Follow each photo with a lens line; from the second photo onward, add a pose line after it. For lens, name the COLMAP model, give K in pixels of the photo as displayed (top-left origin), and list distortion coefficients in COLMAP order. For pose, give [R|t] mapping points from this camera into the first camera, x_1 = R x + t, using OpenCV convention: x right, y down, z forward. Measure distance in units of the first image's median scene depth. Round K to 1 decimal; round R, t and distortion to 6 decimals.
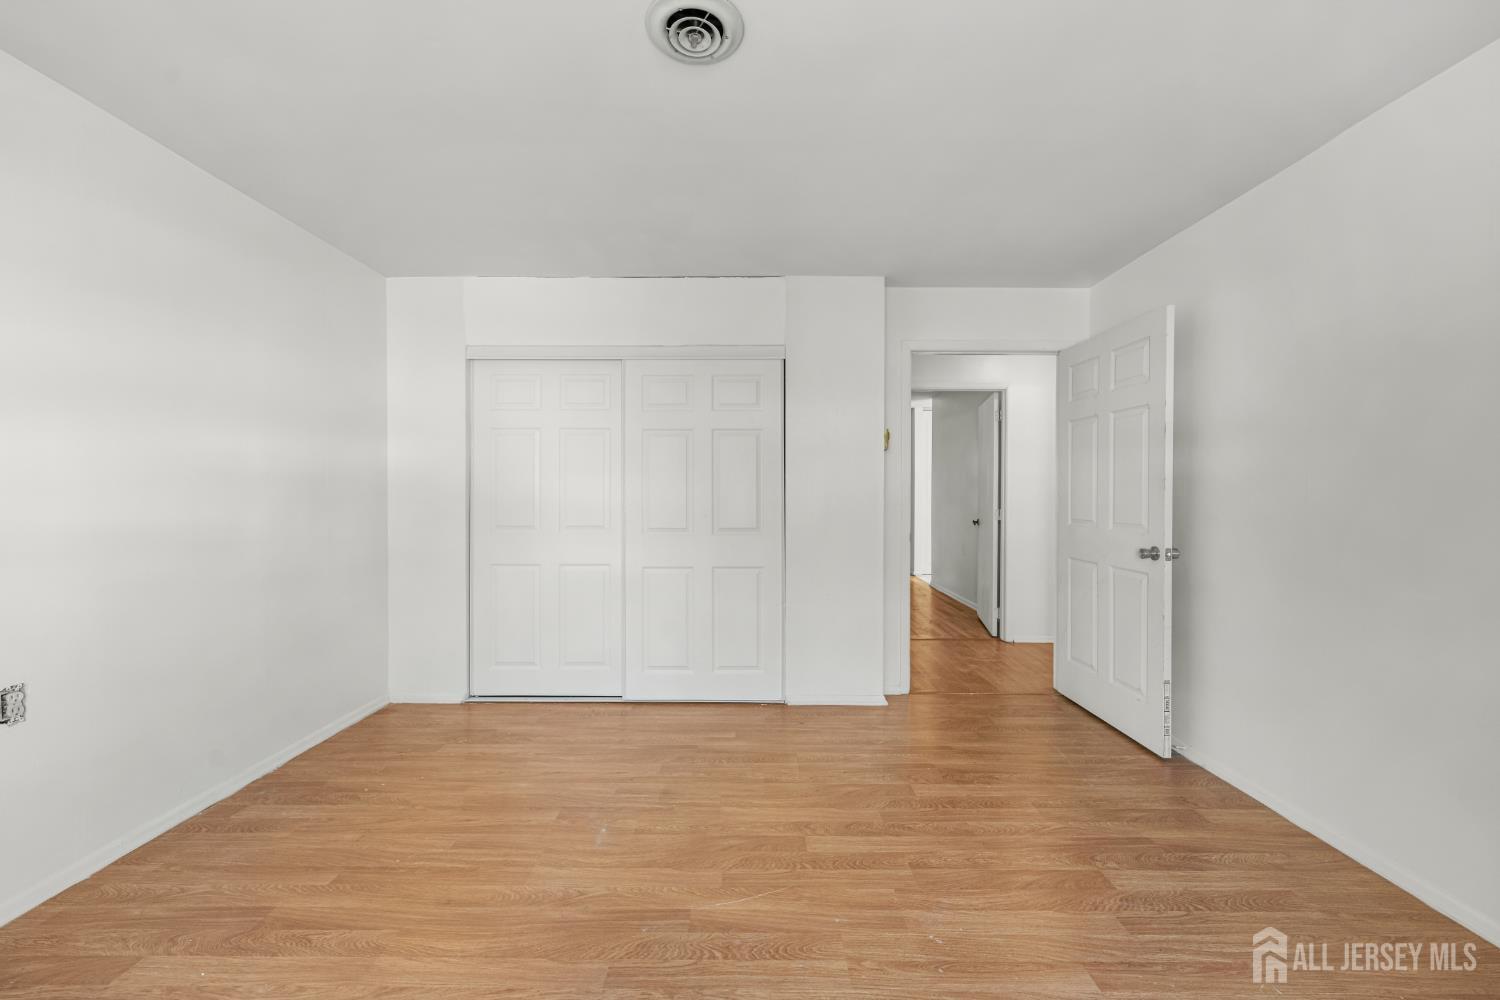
lens RADIAL K [[619.9, 0, 747.1], [0, 619.9, 502.0], [0, 0, 1]] dist [-0.001131, 0.000095]
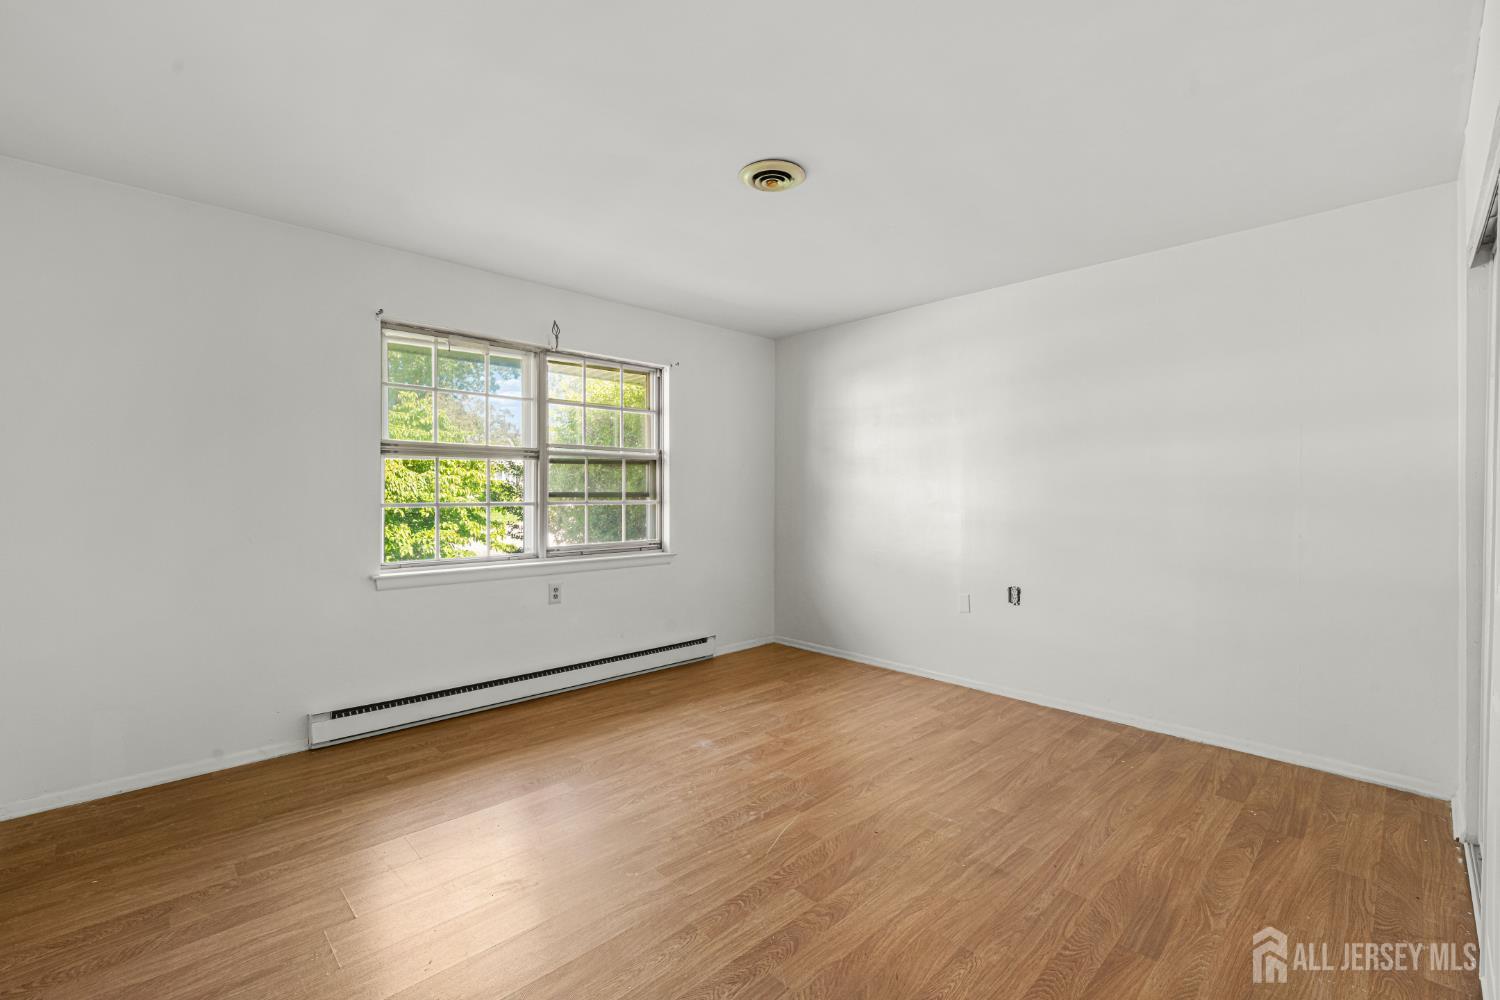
lens RADIAL K [[619.9, 0, 744.4], [0, 619.9, 492.6], [0, 0, 1]] dist [-0.001131, 0.000095]
pose [[-0.718973, -0.004847, -0.695022, 0.688206], [-0.015980, 0.999827, 0.009559, -0.017277], [0.694855, 0.017979, -0.718925, 1.404624]]
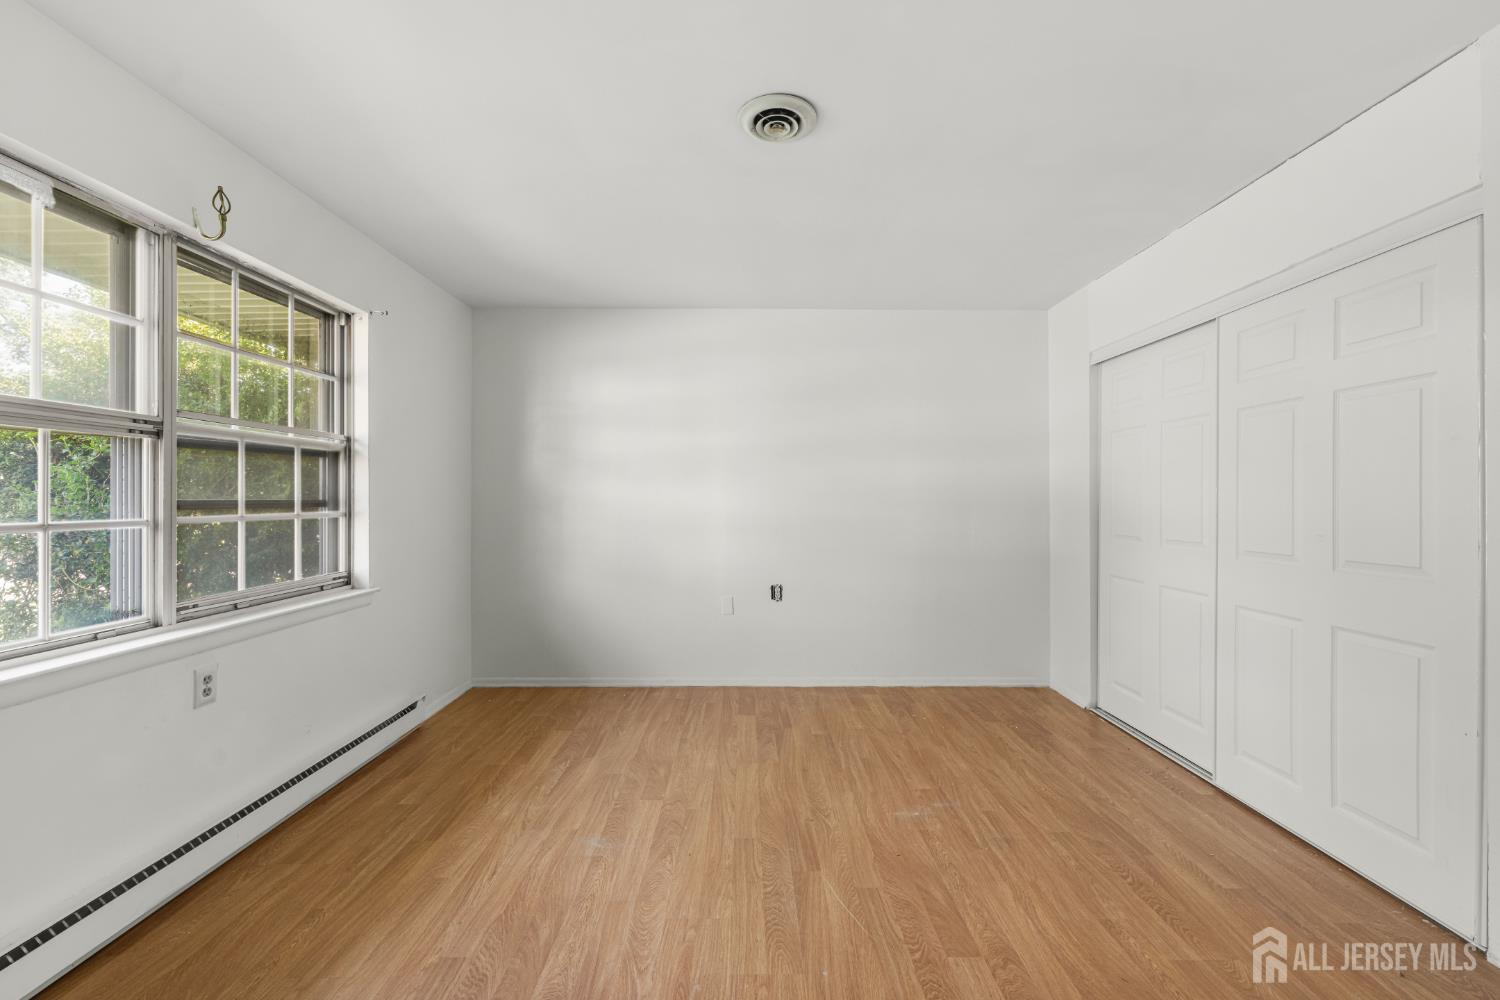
lens RADIAL K [[593.6, 0, 731.6], [0, 593.6, 495.4], [0, 0, 1]] dist [-0.000582, -0.000411]
pose [[-0.010470, -0.007368, -0.999918, 0.755133], [-0.016166, 0.999843, -0.007198, -0.008016], [0.999815, 0.016089, -0.010587, 0.641998]]
